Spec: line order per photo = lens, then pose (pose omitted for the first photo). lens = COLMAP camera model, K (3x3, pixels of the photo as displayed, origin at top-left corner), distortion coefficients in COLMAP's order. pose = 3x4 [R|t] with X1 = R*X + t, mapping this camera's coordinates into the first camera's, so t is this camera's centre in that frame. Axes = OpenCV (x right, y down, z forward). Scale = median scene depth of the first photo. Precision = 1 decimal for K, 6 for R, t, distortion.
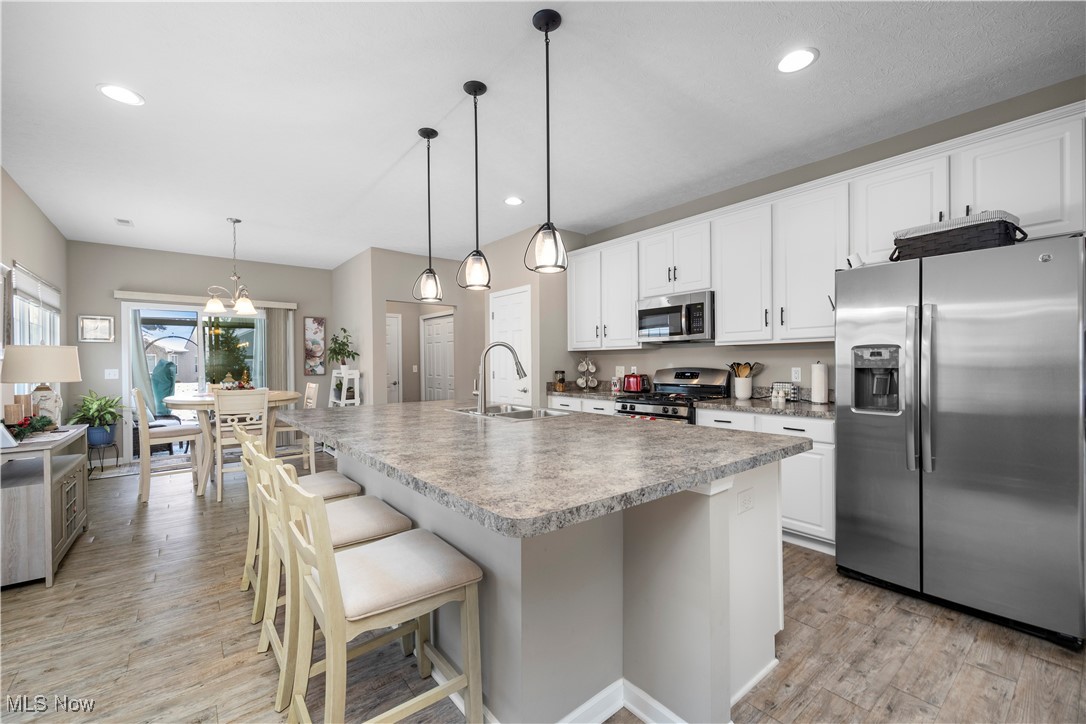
lens RADIAL K [[446.7, 0, 544.0], [0, 446.7, 367.2], [0, 0, 1]] dist [0.014506, -0.000821]
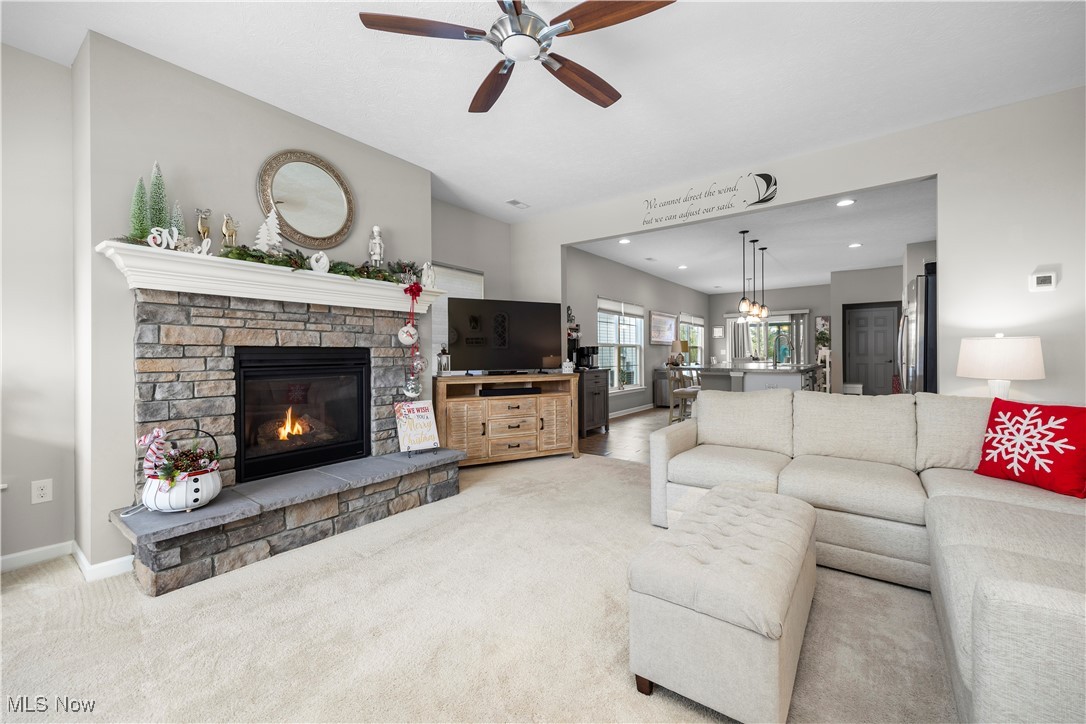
lens RADIAL K [[446.7, 0, 538.1], [0, 446.7, 356.2], [0, 0, 1]] dist [0.014506, -0.000821]
pose [[0.238388, 0.013199, -0.971080, 1.171835], [-0.008250, 0.999899, 0.011565, 0.023728], [0.971135, 0.005254, 0.238473, -0.488543]]
